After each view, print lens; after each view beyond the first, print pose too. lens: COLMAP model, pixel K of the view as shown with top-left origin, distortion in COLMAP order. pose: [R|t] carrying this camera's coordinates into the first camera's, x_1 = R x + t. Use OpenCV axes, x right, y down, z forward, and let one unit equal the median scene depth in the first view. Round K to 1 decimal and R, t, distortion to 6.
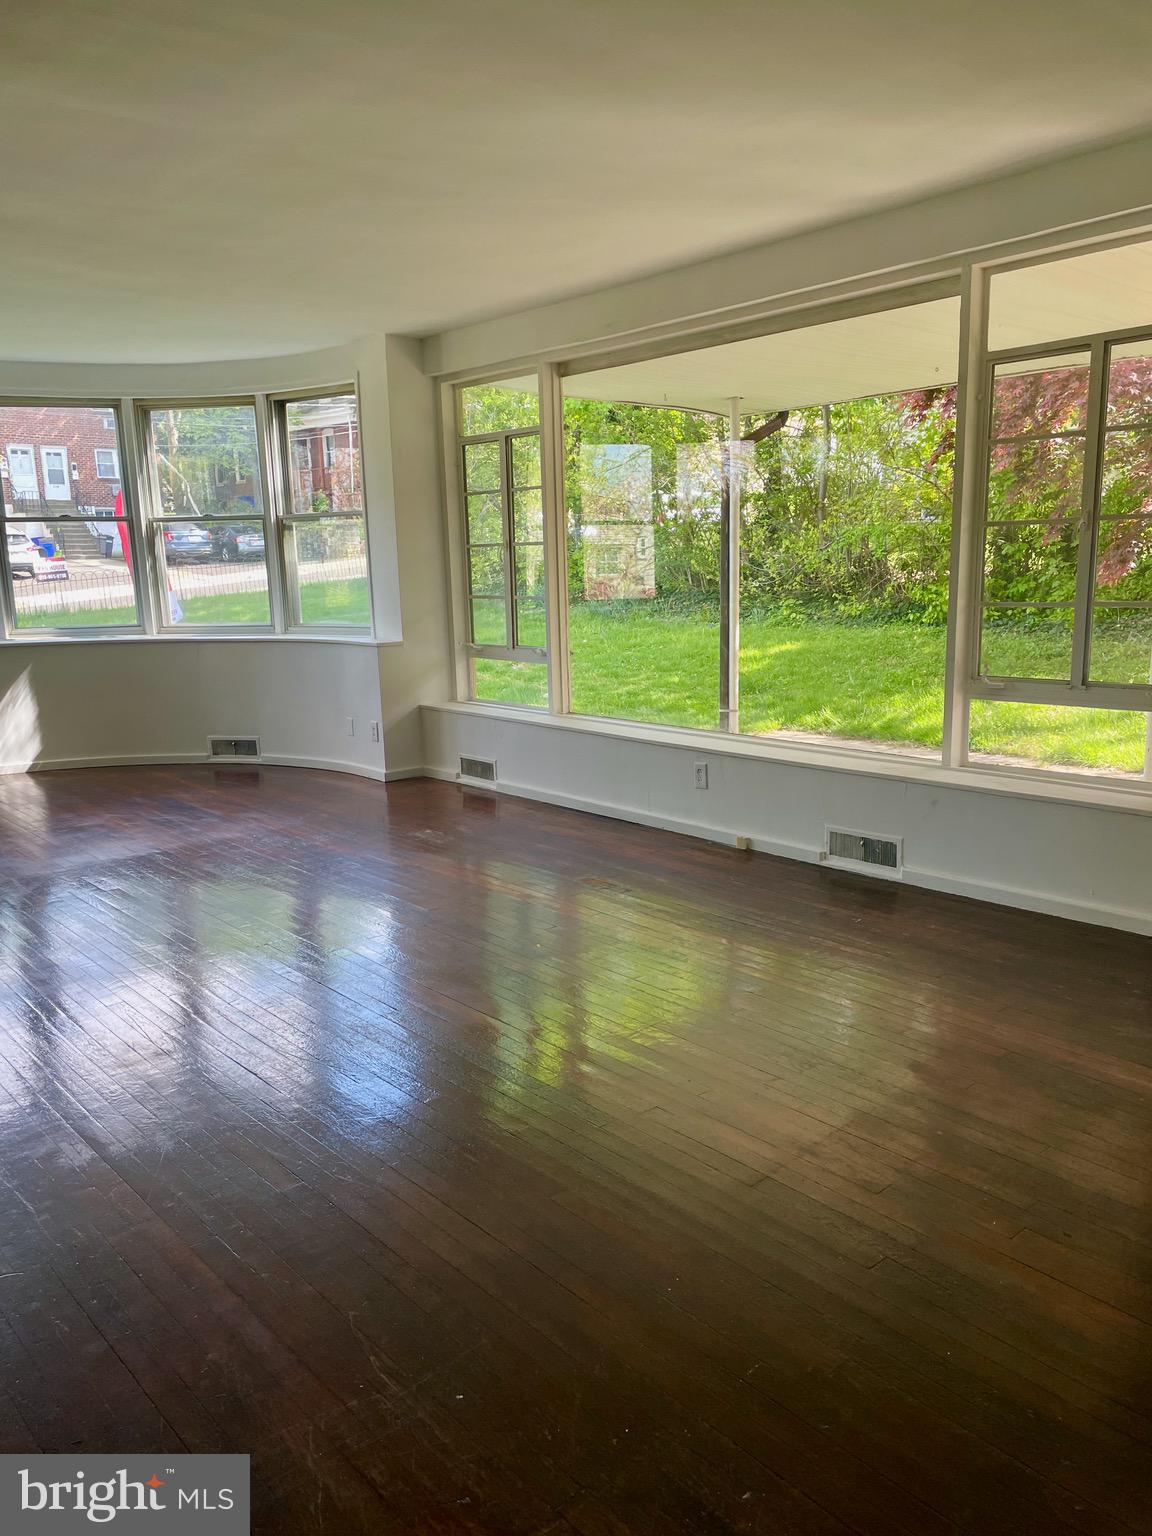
lens RADIAL K [[1161.6, 0, 575.3], [0, 1161.6, 777.0], [0, 0, 1]] dist [0.071309, -0.074168]
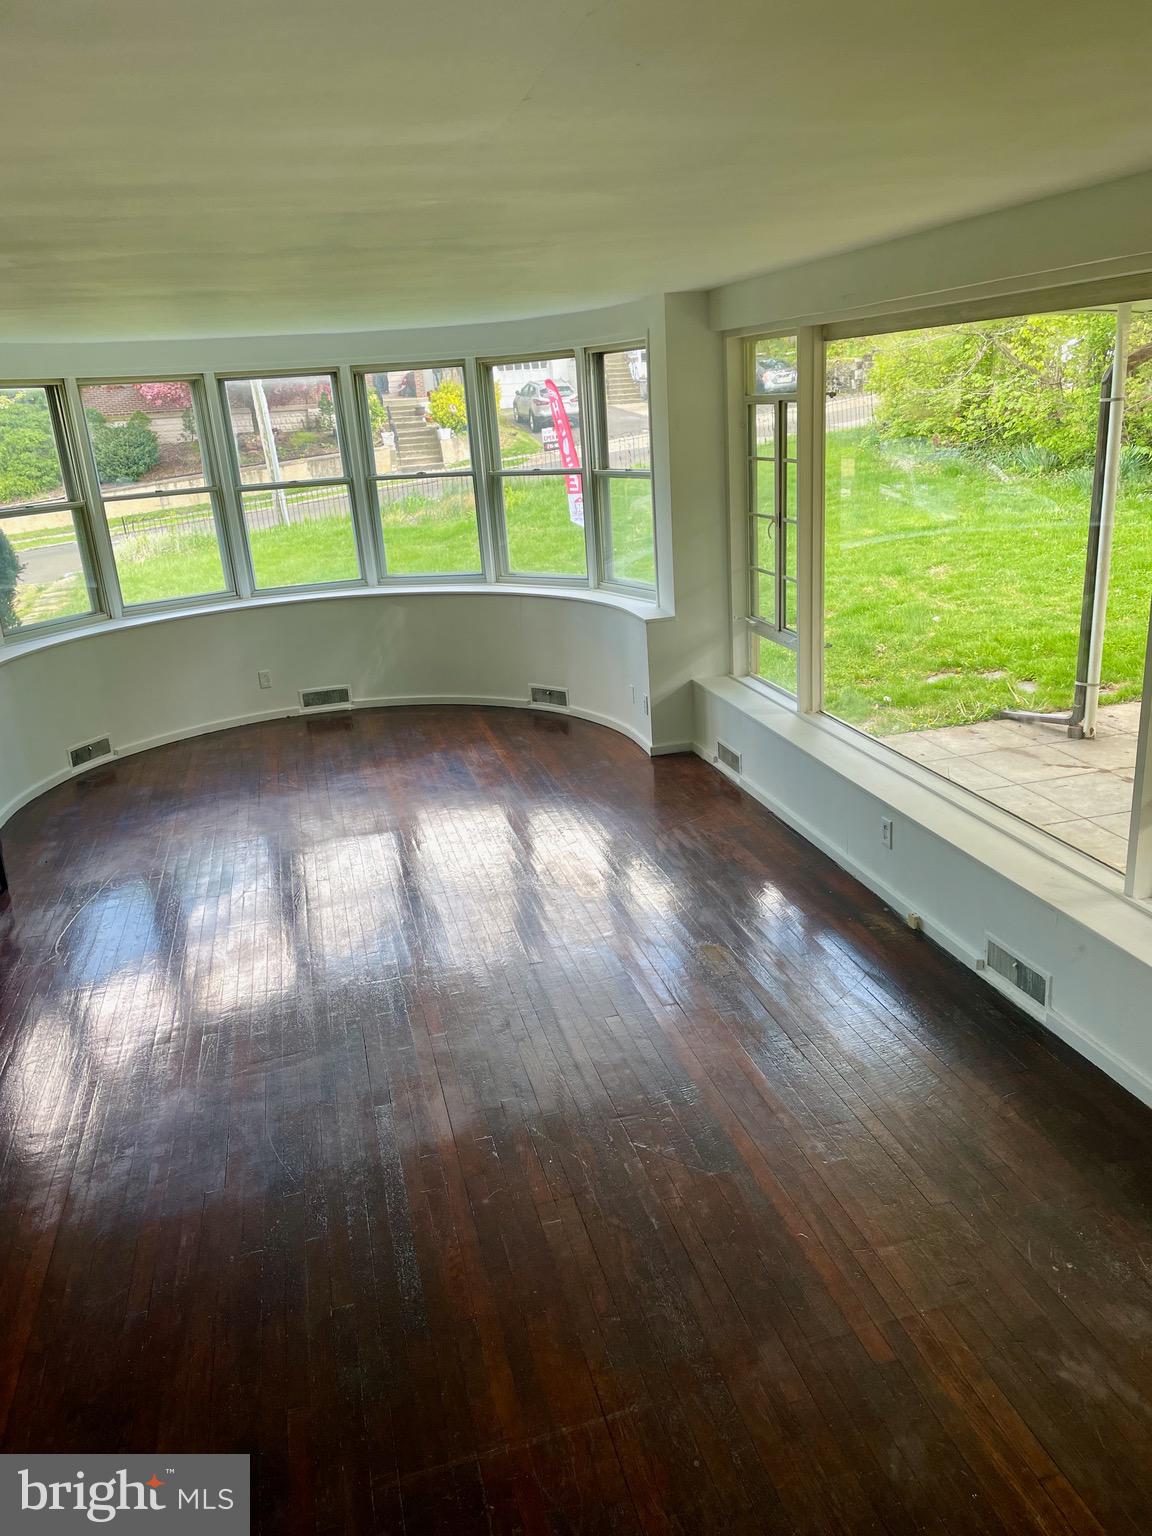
lens RADIAL K [[1161.6, 0, 576.9], [0, 1161.6, 758.9], [0, 0, 1]] dist [0.071309, -0.074168]
pose [[0.892330, 0.099636, -0.440249, 0.219188], [-0.037622, 0.988357, 0.147428, -0.138686], [0.449813, -0.114992, 0.885689, 0.085833]]
